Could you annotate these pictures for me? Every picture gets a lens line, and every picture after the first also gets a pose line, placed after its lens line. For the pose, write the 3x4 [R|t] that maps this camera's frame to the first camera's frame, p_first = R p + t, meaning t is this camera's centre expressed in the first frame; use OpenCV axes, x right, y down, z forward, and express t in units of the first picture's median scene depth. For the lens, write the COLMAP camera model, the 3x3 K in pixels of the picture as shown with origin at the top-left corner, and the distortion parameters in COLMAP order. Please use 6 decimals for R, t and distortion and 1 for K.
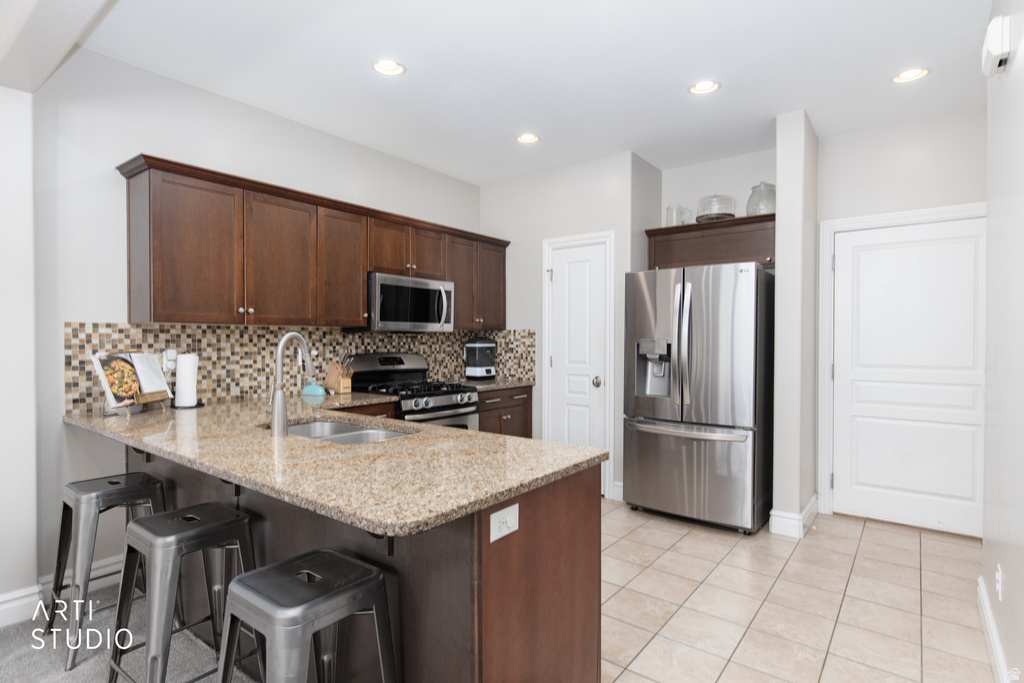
lens RADIAL K [[523.1, 0, 507.9], [0, 523.1, 340.5], [0, 0, 1]] dist [0.003011, -0.001274]
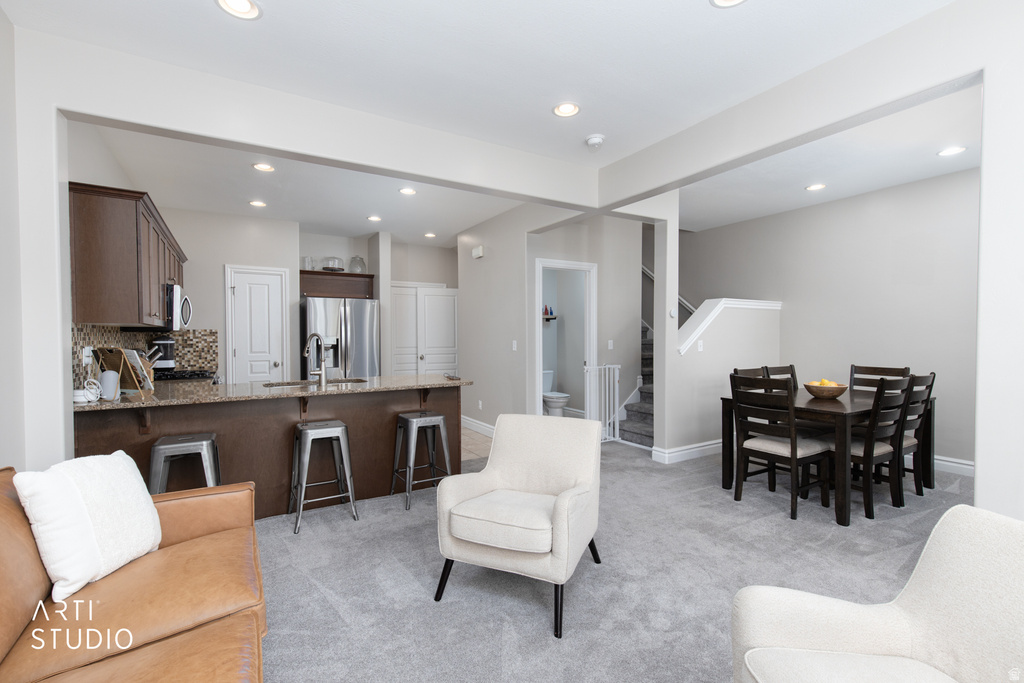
lens RADIAL K [[458.9, 0, 510.7], [0, 458.9, 343.7], [0, 0, 1]] dist [-0.001113, 0.000047]
pose [[0.359086, -0.017580, 0.933139, -0.939619], [0.005645, 0.999845, 0.016664, -0.000271], [-0.933287, -0.000716, 0.359130, -0.152175]]
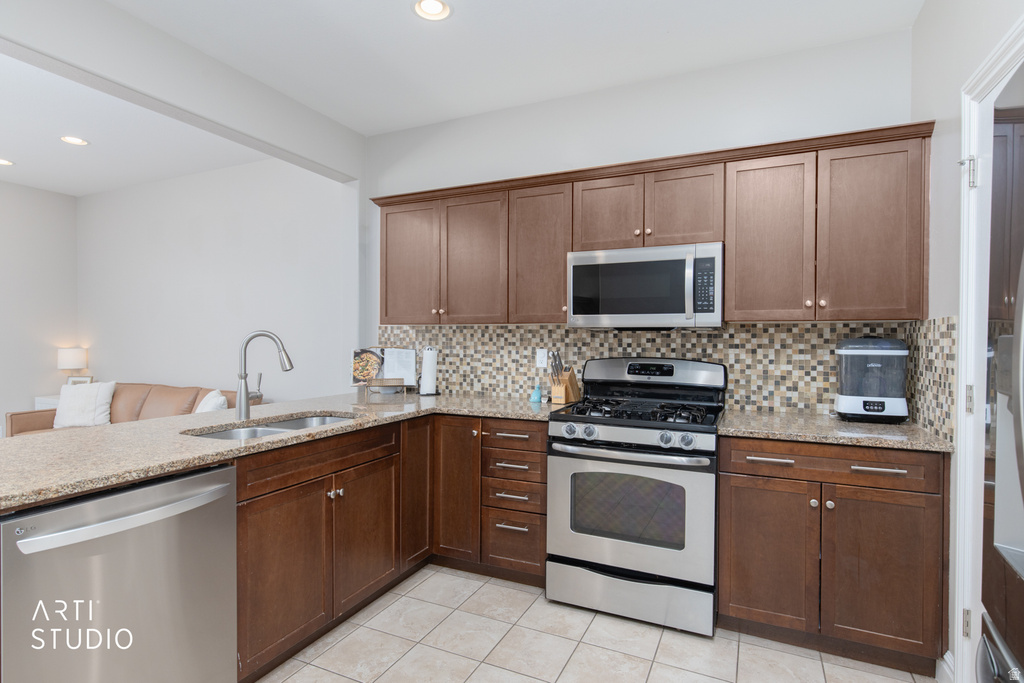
lens RADIAL K [[523.1, 0, 512.8], [0, 523.1, 344.4], [0, 0, 1]] dist [0.003011, -0.001274]
pose [[0.220988, 0.010721, -0.975218, 0.450220], [-0.007975, 0.999926, 0.009186, -0.000214], [0.975244, 0.005748, 0.221057, 0.698984]]
